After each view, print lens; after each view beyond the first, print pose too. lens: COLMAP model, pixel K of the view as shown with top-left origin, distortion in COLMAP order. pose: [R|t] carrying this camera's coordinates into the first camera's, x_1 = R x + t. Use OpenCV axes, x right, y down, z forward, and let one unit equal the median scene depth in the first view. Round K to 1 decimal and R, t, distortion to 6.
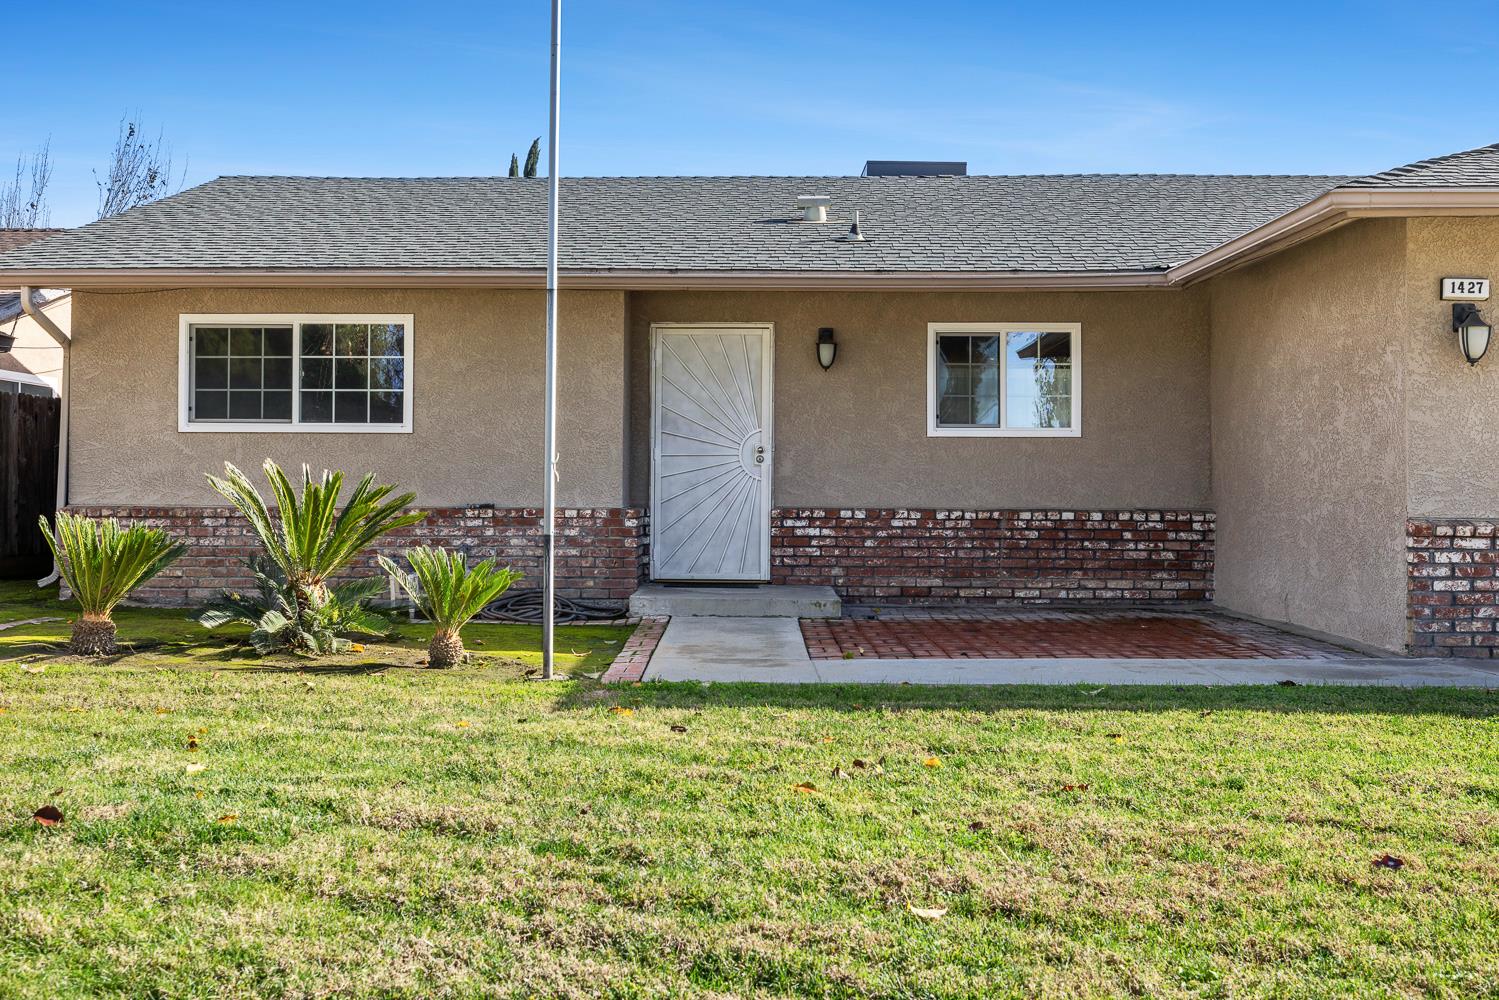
lens RADIAL K [[1485.3, 0, 725.0], [0, 1485.3, 471.0], [0, 0, 1]] dist [-0.004592, 0.000000]
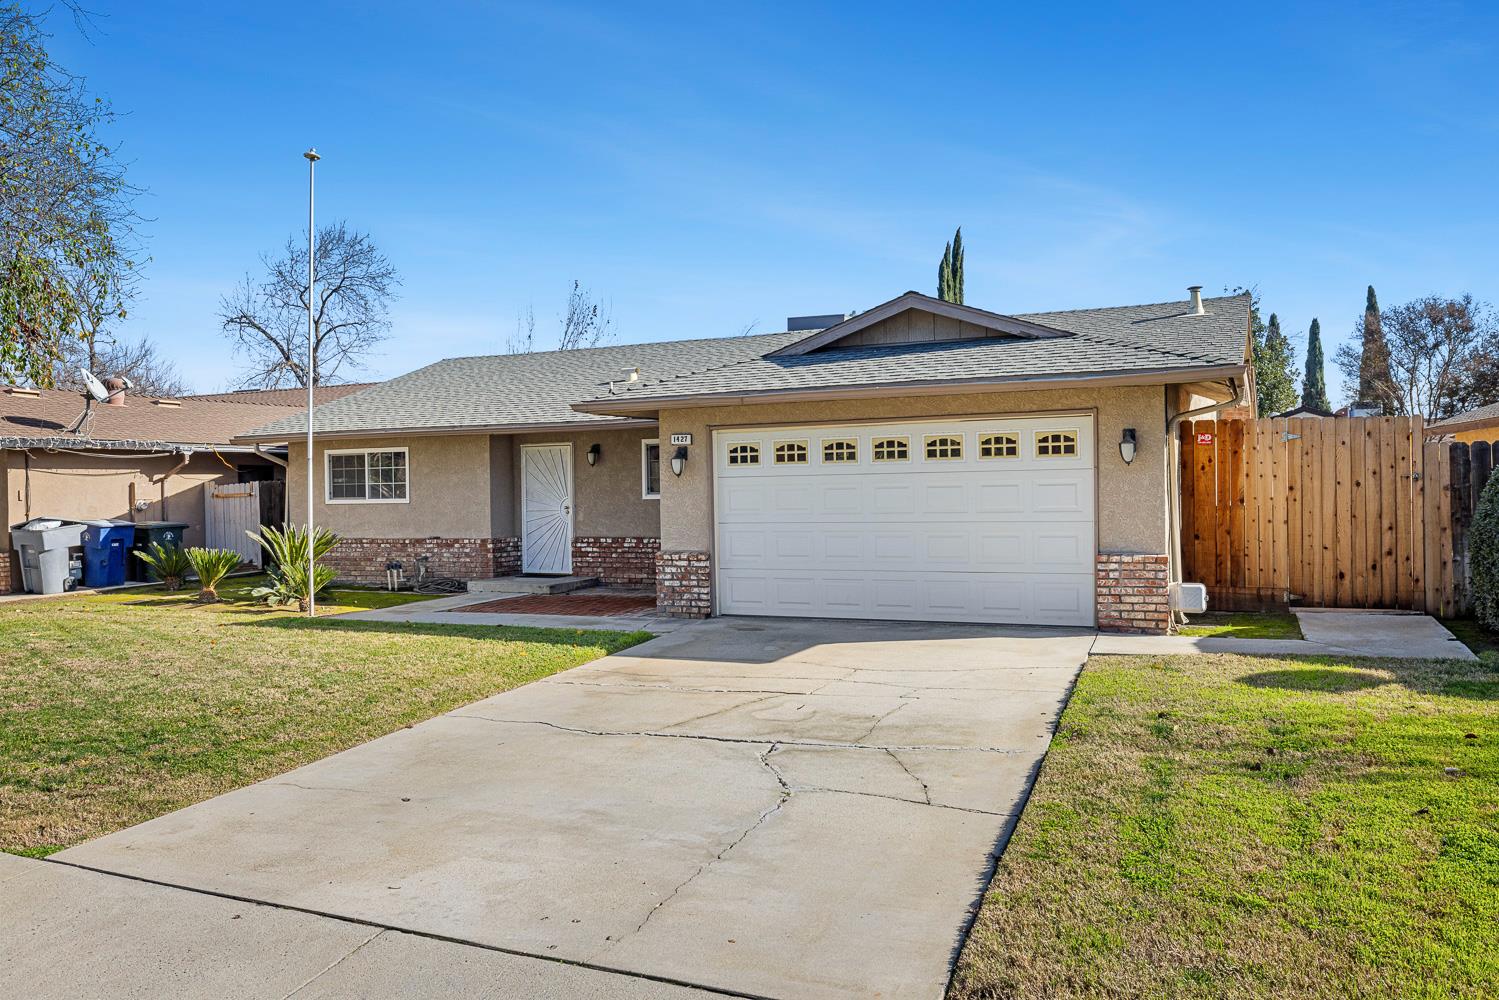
lens RADIAL K [[1155.8, 0, 752.3], [0, 1155.8, 496.7], [0, 0, 1]] dist [-0.010233, -0.002969]
pose [[0.919608, -0.016847, -0.392476, 0.855097], [0.024459, 0.999597, 0.014402, -0.044955], [0.392075, -0.022843, 0.919650, -0.308956]]
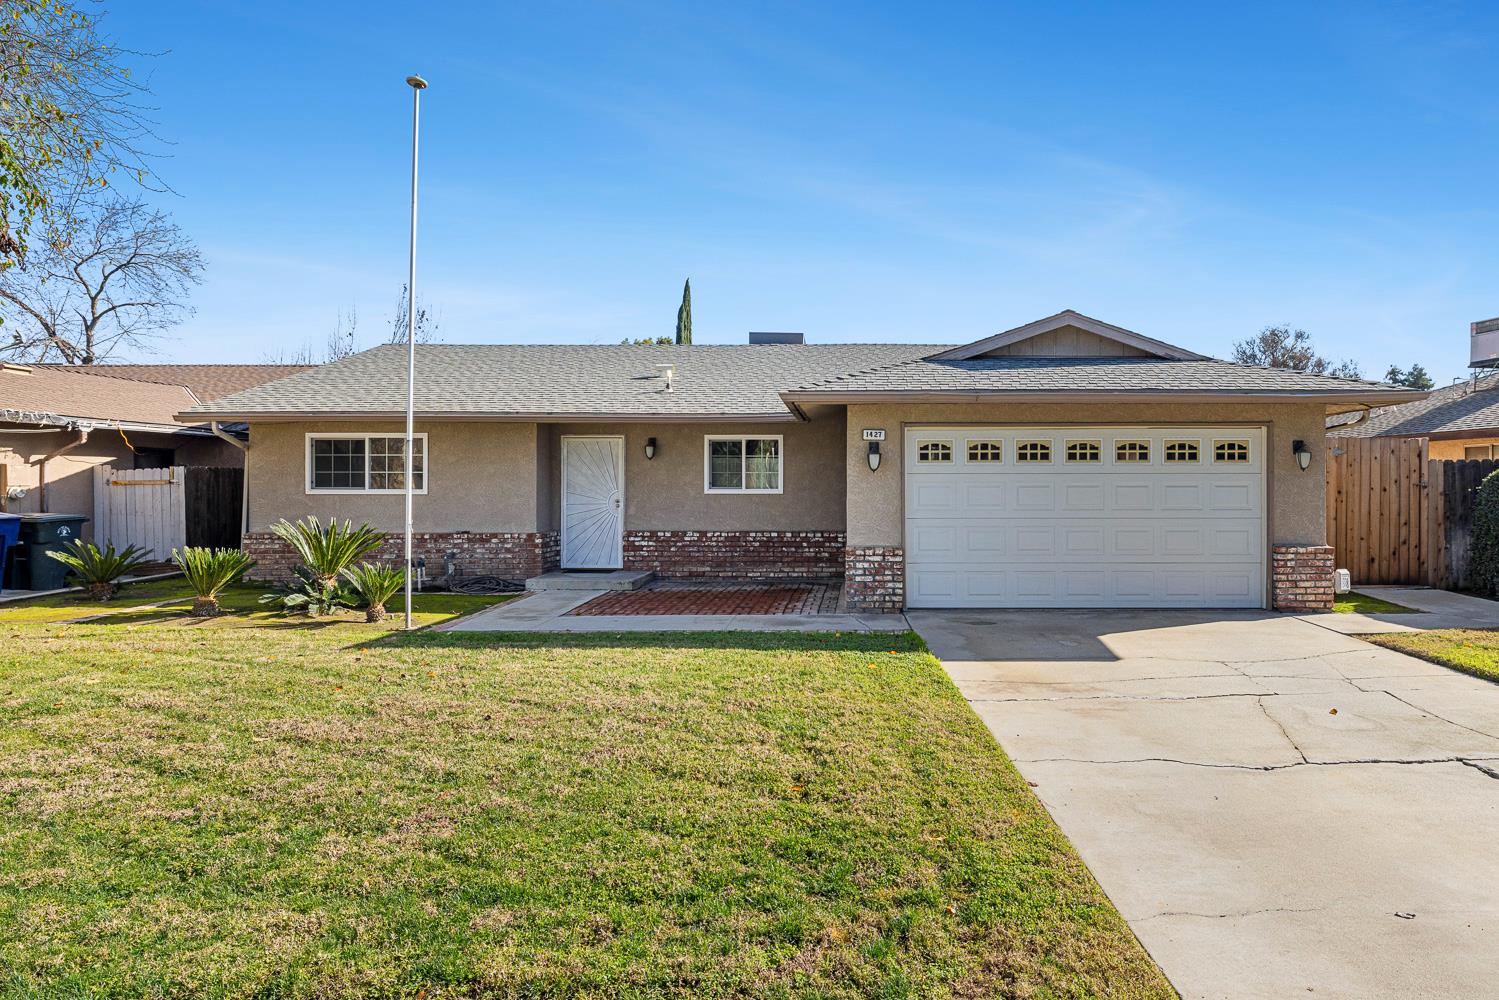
lens RADIAL K [[892.7, 0, 866.2], [0, 892.7, 490.1], [0, 0, 1]] dist [-0.003242, 0.001334]
pose [[0.999602, -0.003889, 0.027926, 0.318131], [0.003440, 0.999864, 0.016136, -0.046501], [-0.027985, -0.016033, 0.999480, -0.171937]]
